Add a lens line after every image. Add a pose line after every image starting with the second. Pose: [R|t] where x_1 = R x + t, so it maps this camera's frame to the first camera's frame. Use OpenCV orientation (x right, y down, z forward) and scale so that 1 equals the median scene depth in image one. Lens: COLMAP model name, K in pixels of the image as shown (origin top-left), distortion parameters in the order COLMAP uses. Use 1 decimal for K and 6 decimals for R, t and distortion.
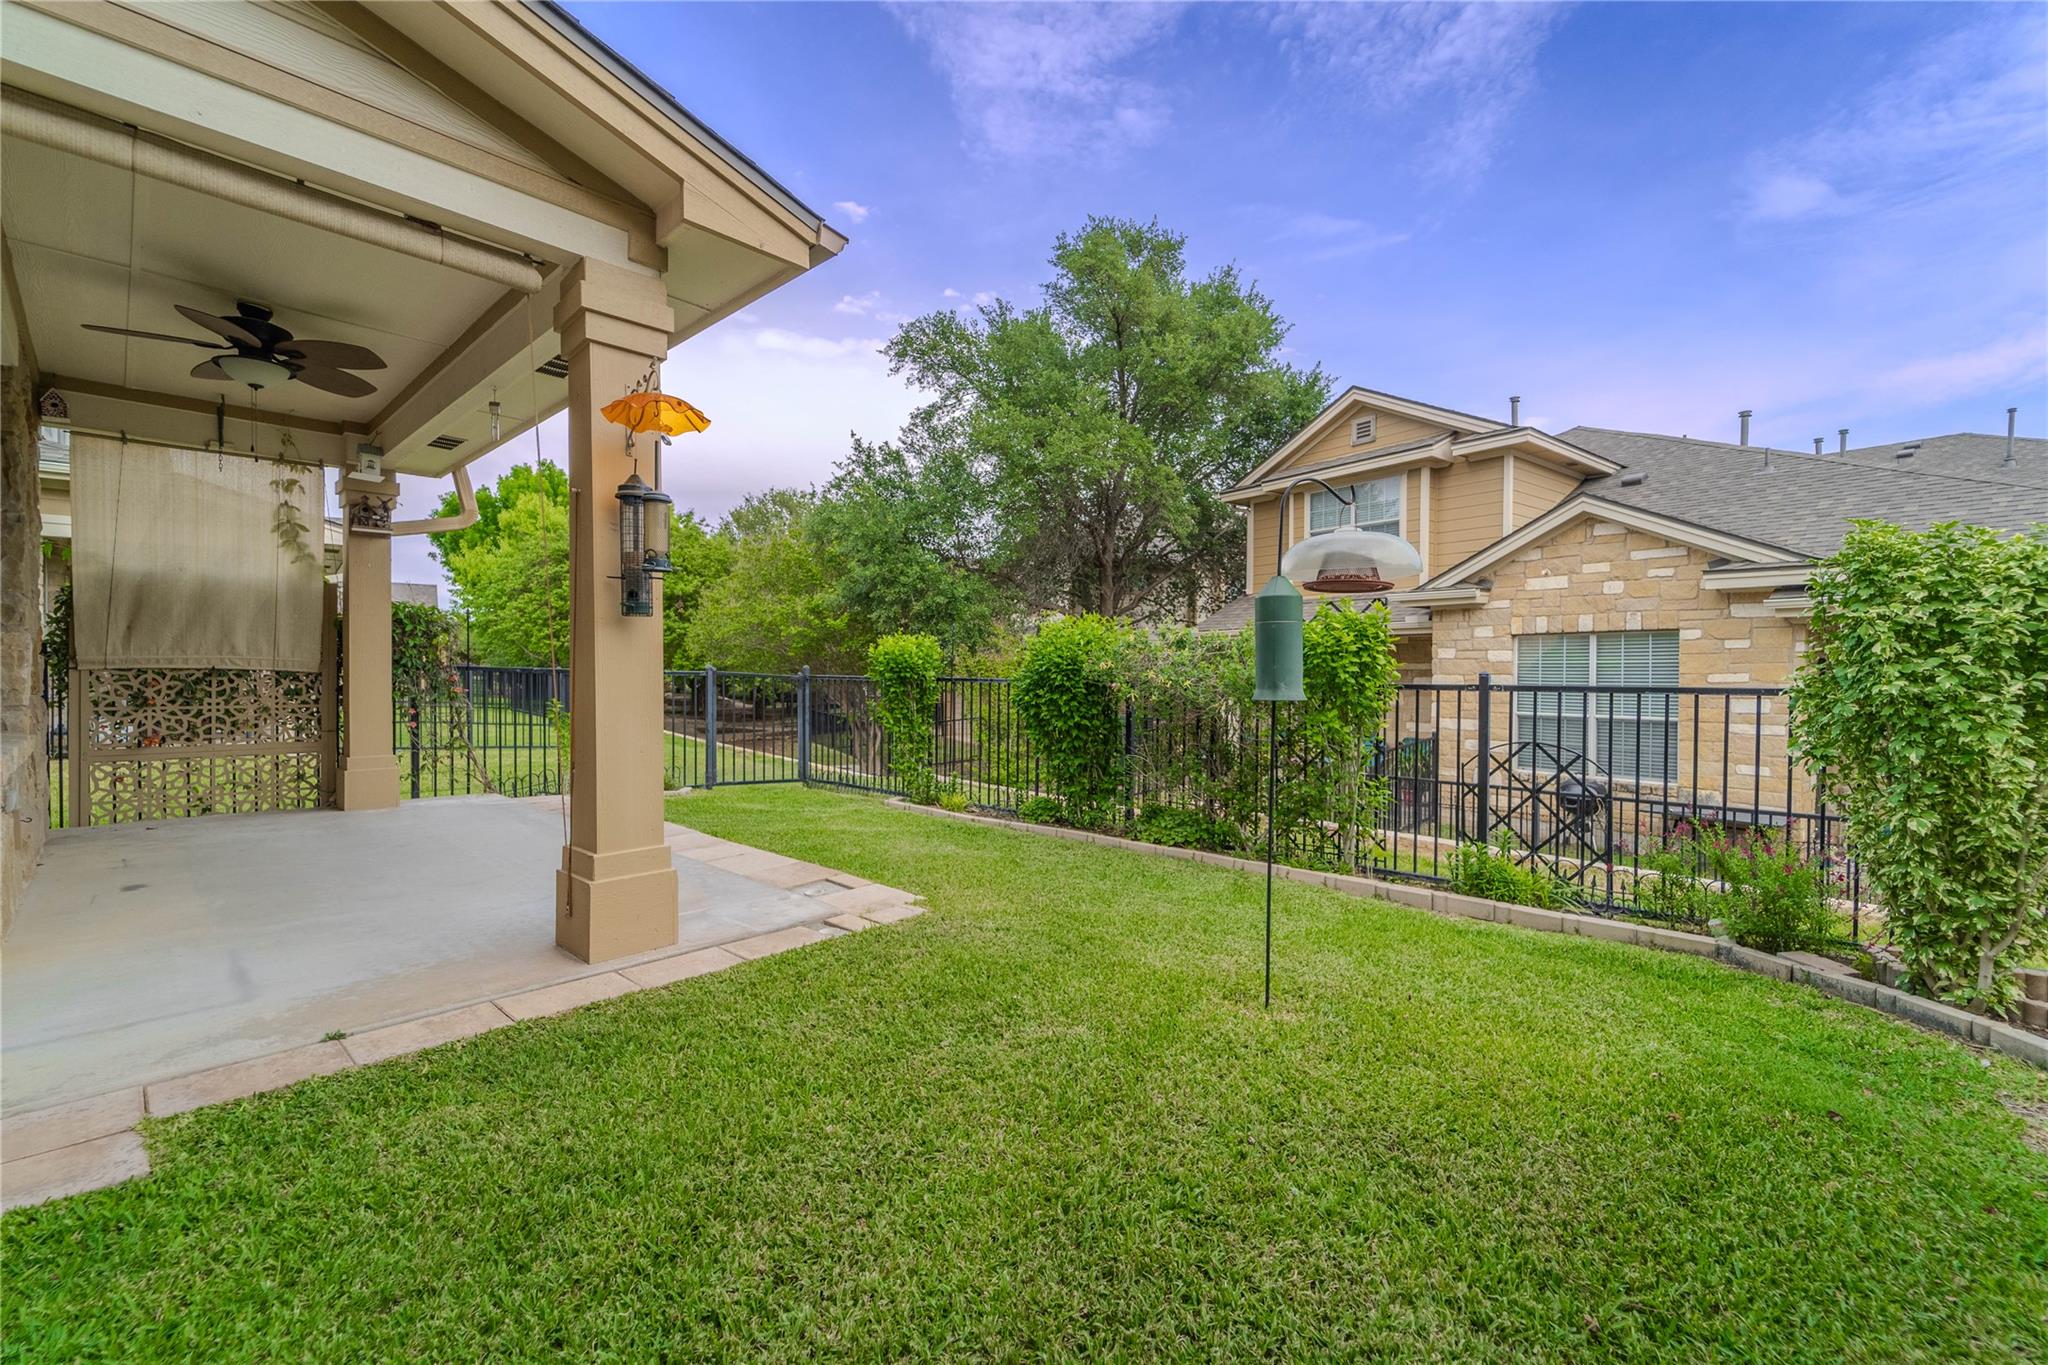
lens RADIAL K [[826.7, 0, 1030.3], [0, 826.7, 683.5], [0, 0, 1]] dist [0.003125, -0.002185]
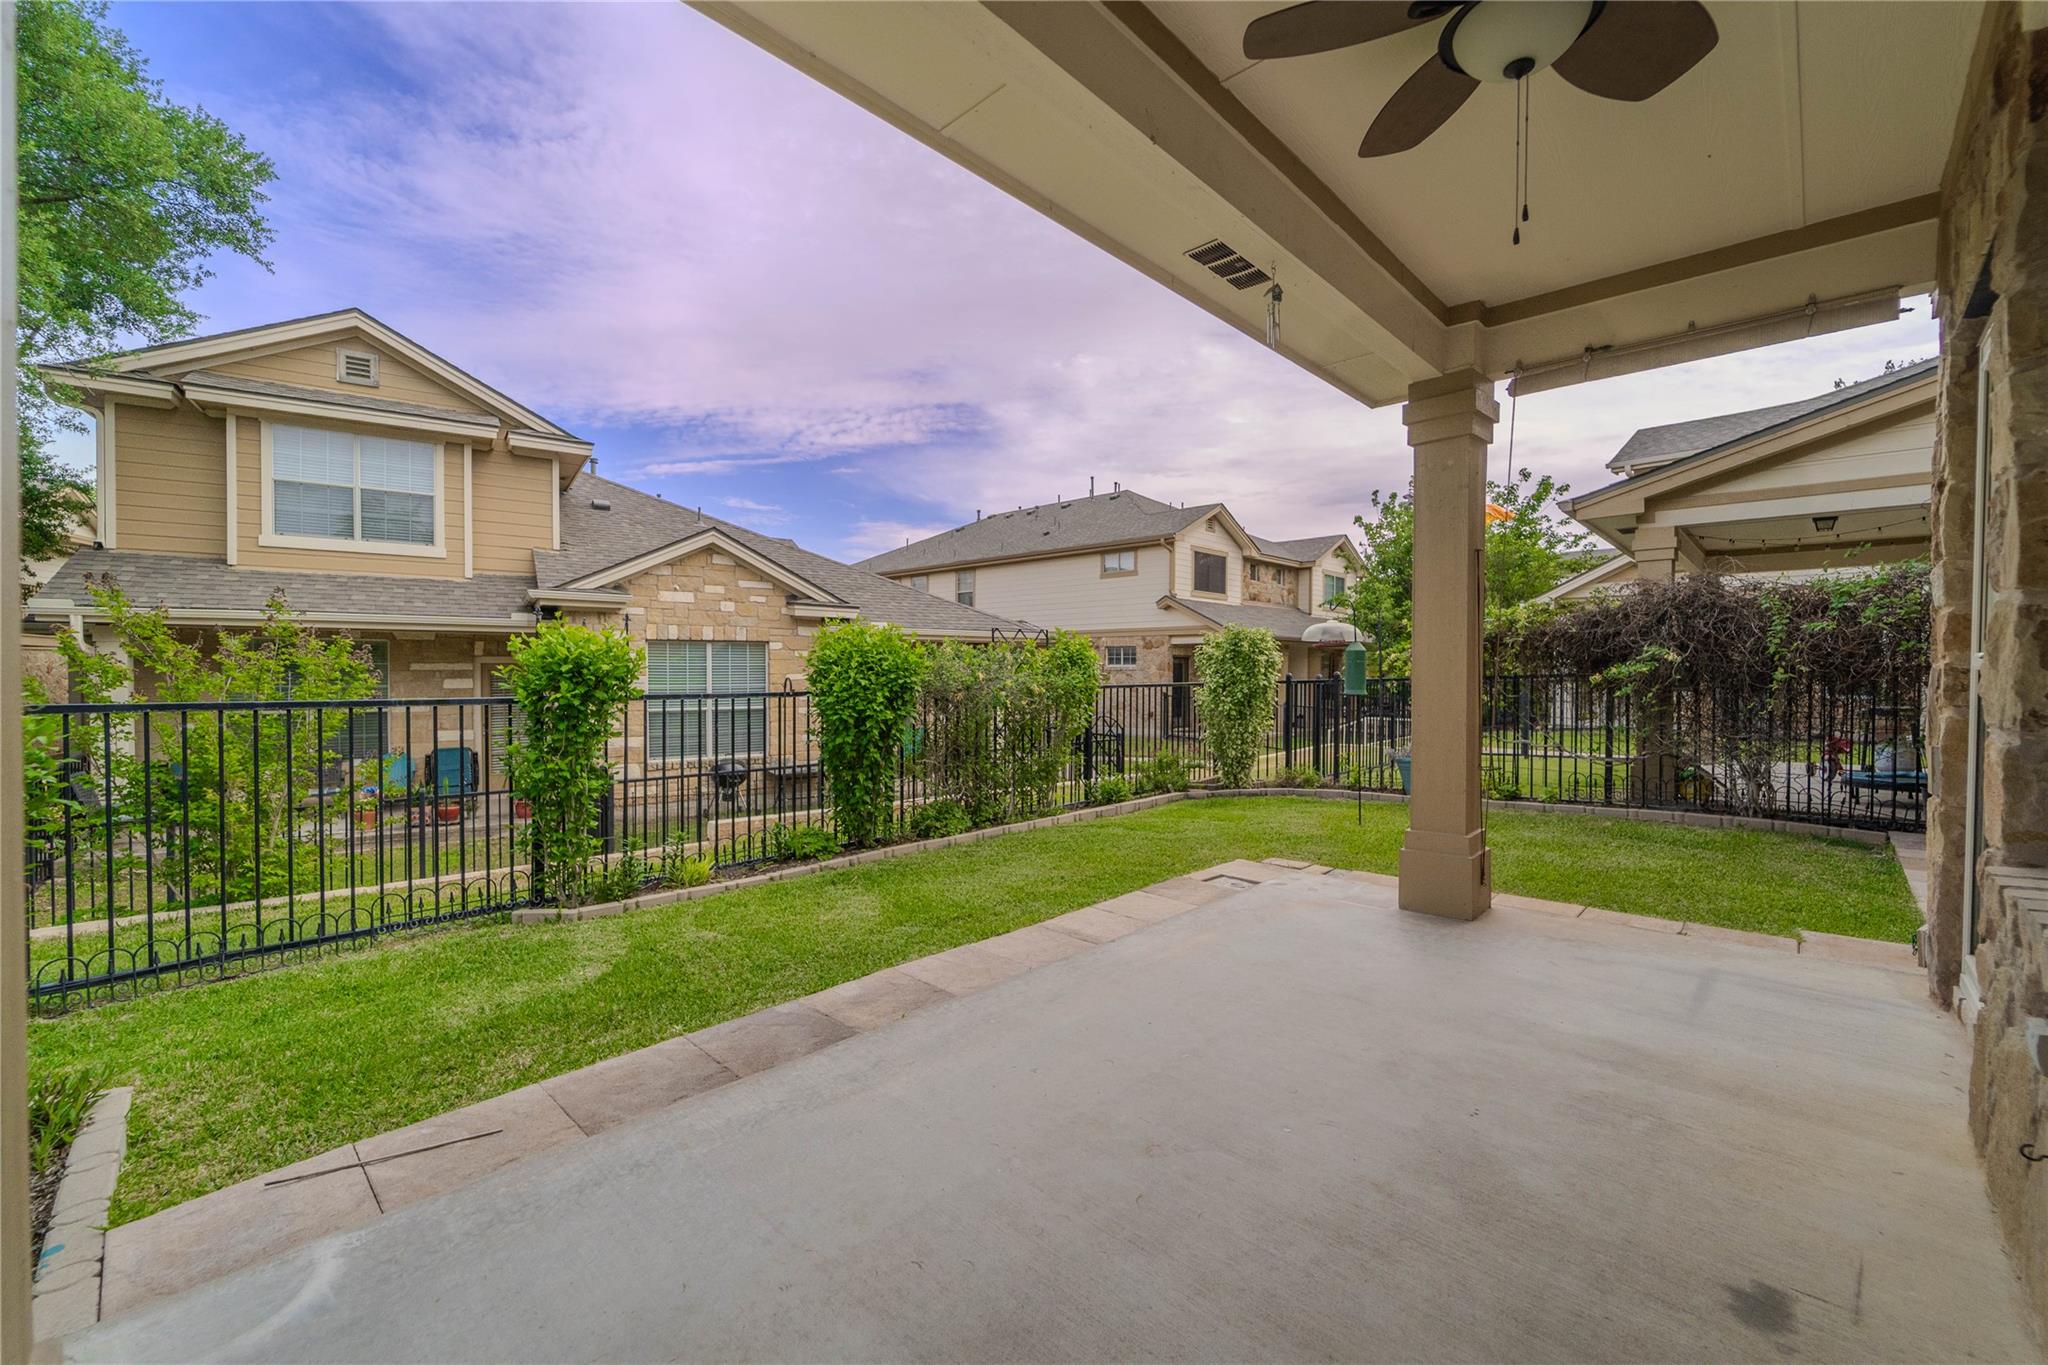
lens RADIAL K [[826.7, 0, 1029.6], [0, 826.7, 675.7], [0, 0, 1]] dist [0.003125, -0.002185]
pose [[0.024024, -0.012302, 0.999636, -0.597006], [0.011856, 0.999857, 0.012020, -0.020596], [-0.999641, 0.011563, 0.024166, 0.539510]]
